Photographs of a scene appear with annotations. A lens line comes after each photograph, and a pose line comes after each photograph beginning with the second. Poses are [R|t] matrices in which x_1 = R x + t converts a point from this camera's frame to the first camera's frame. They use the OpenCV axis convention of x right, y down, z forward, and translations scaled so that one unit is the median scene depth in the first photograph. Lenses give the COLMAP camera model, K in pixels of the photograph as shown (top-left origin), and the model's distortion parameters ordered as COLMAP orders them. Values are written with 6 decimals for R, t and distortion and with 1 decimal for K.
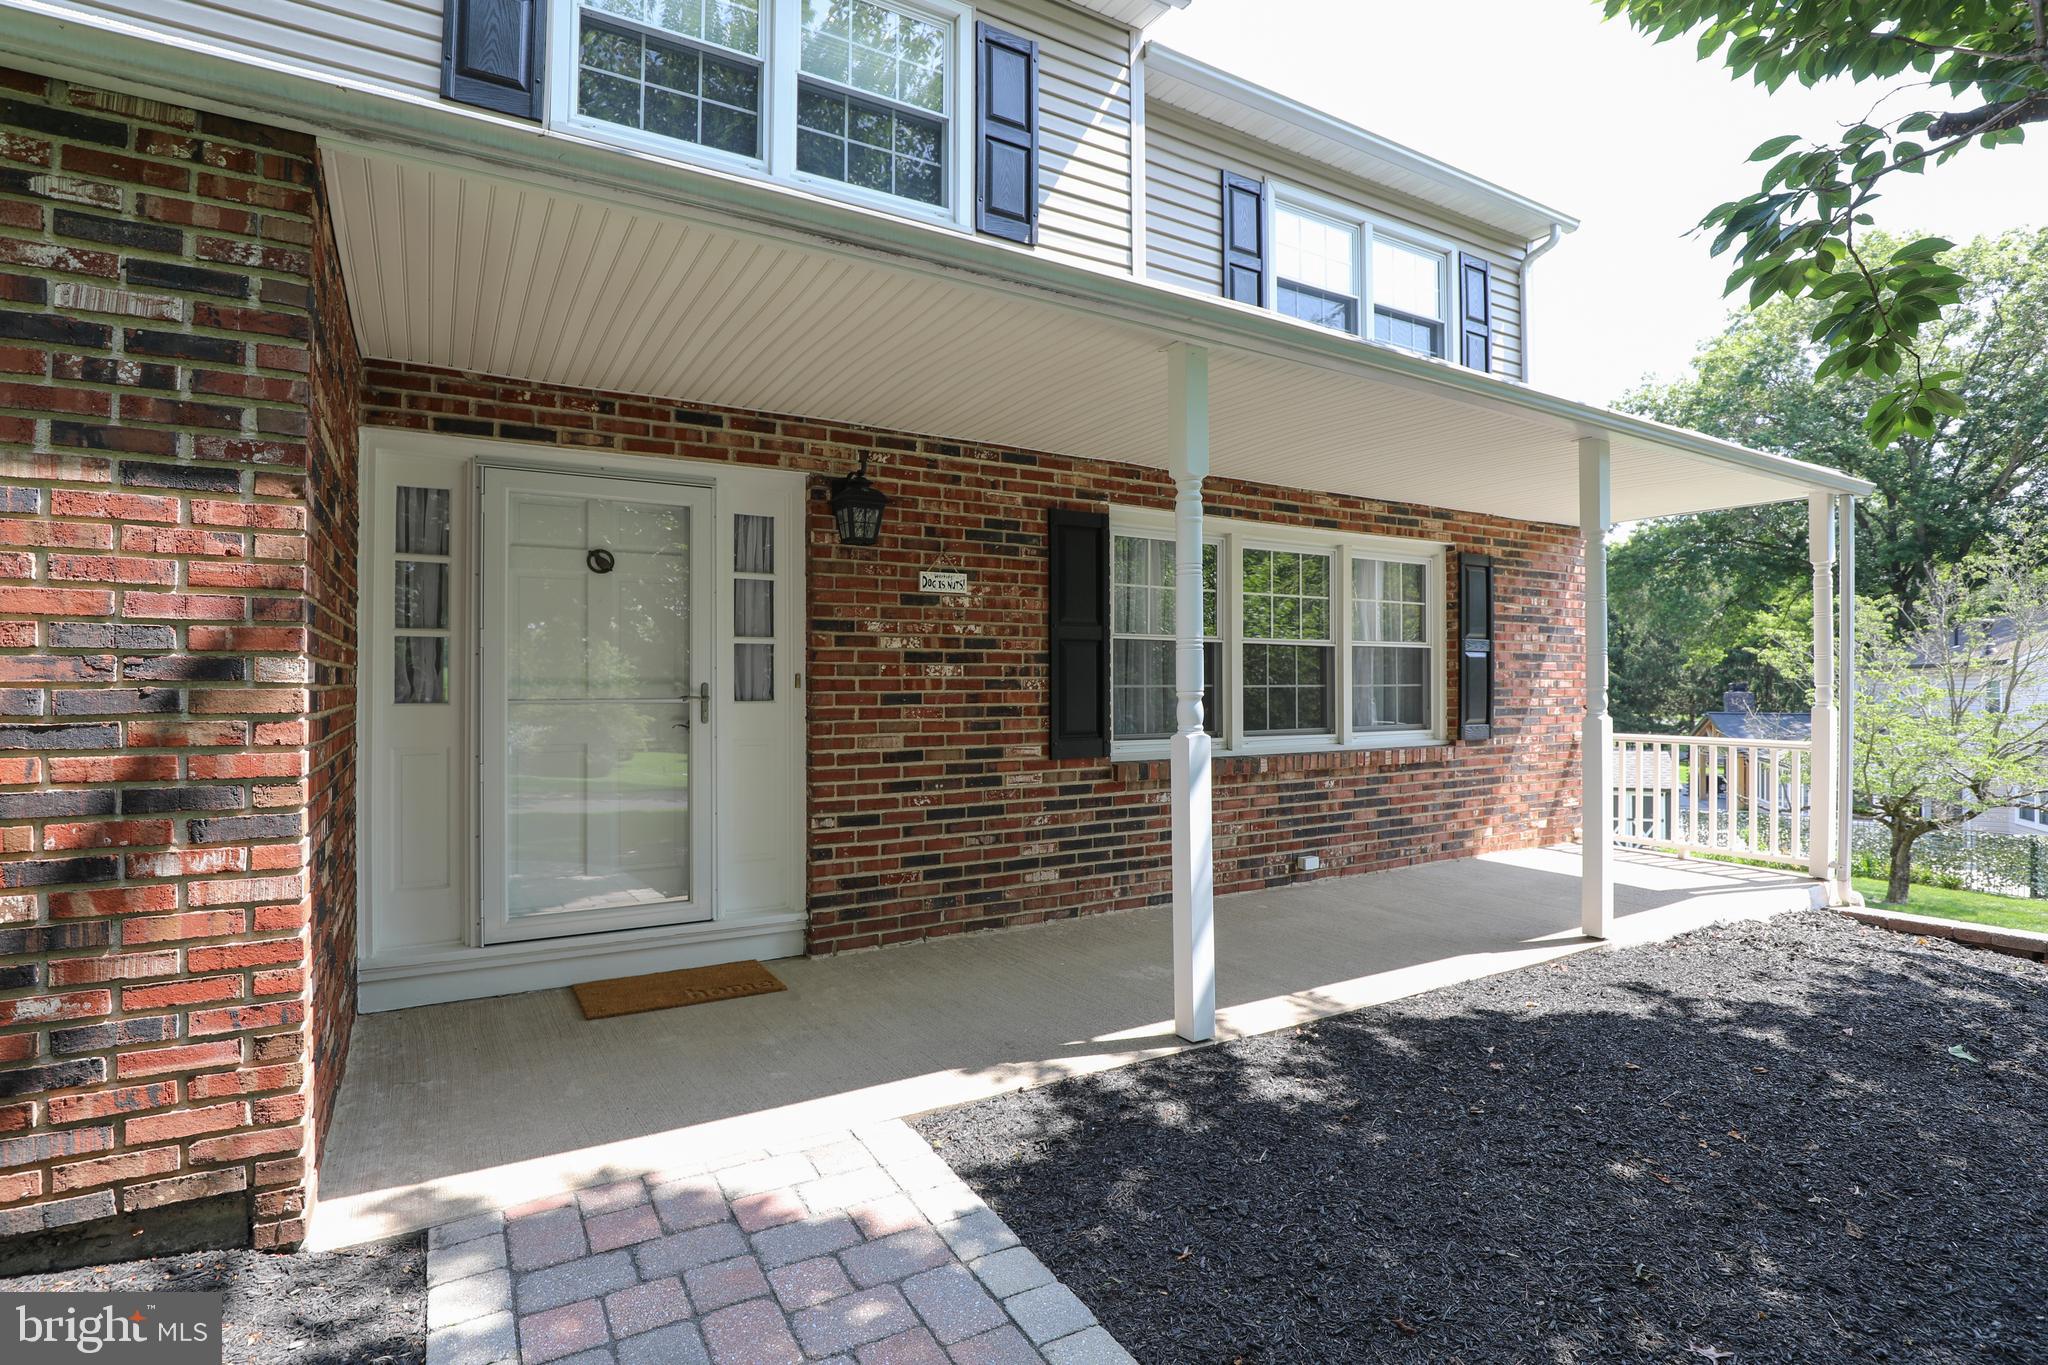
lens RADIAL K [[962.2, 0, 1124.9], [0, 962.2, 666.9], [0, 0, 1]] dist [-0.037343, 0.007223]
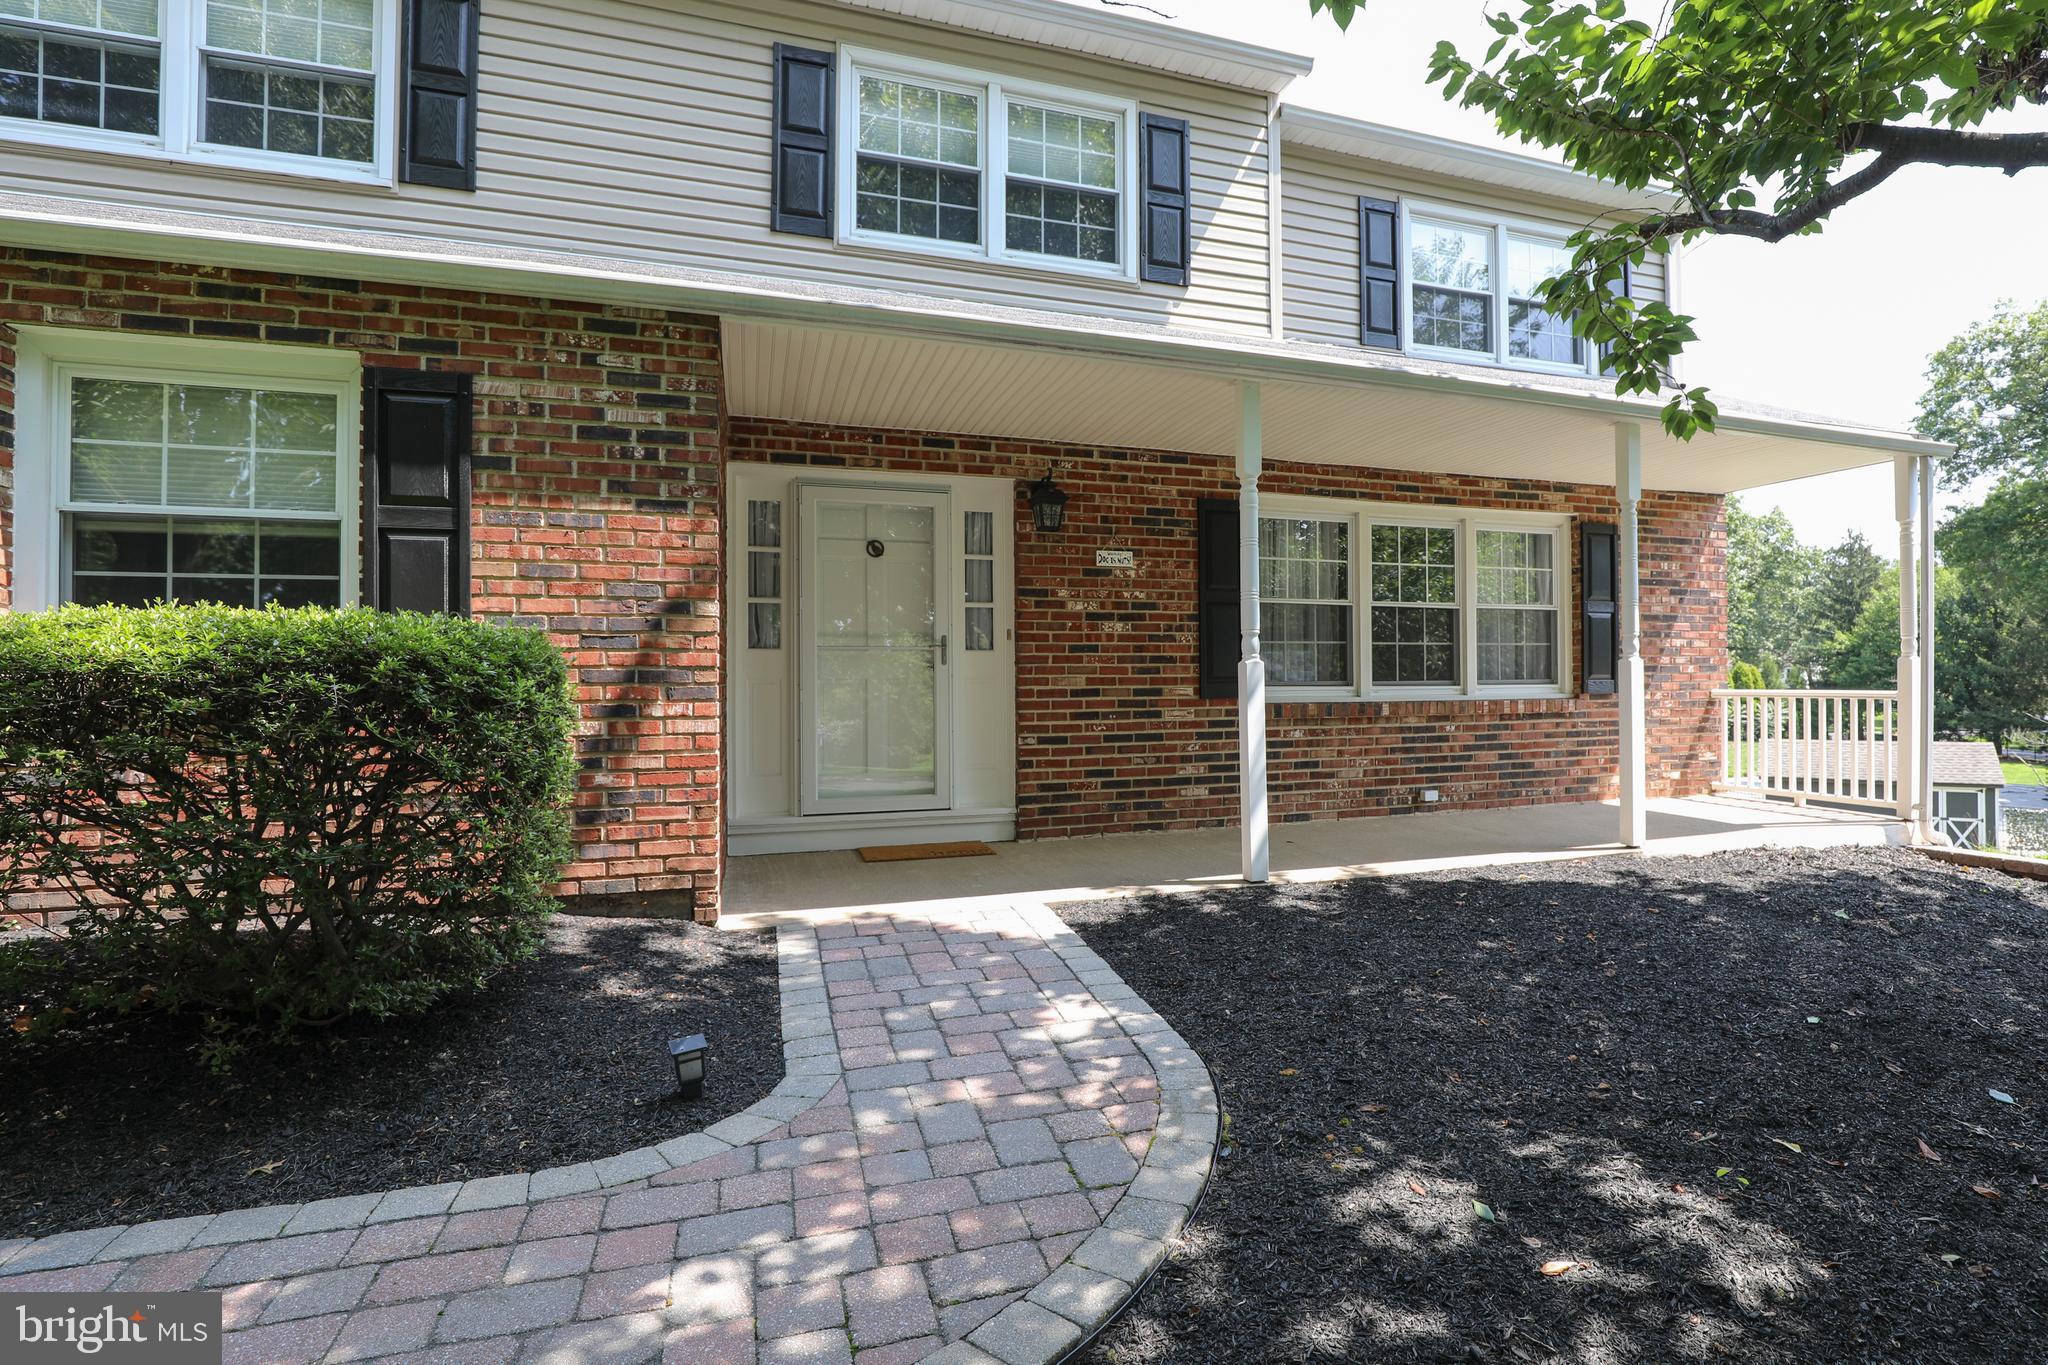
lens RADIAL K [[962.2, 0, 1105.7], [0, 962.2, 679.5], [0, 0, 1]] dist [-0.037343, 0.007223]
pose [[0.959998, 0.011471, -0.279771, 0.171936], [-0.002869, 0.999511, 0.031139, 0.036665], [0.279991, -0.029091, 0.959562, -0.265065]]
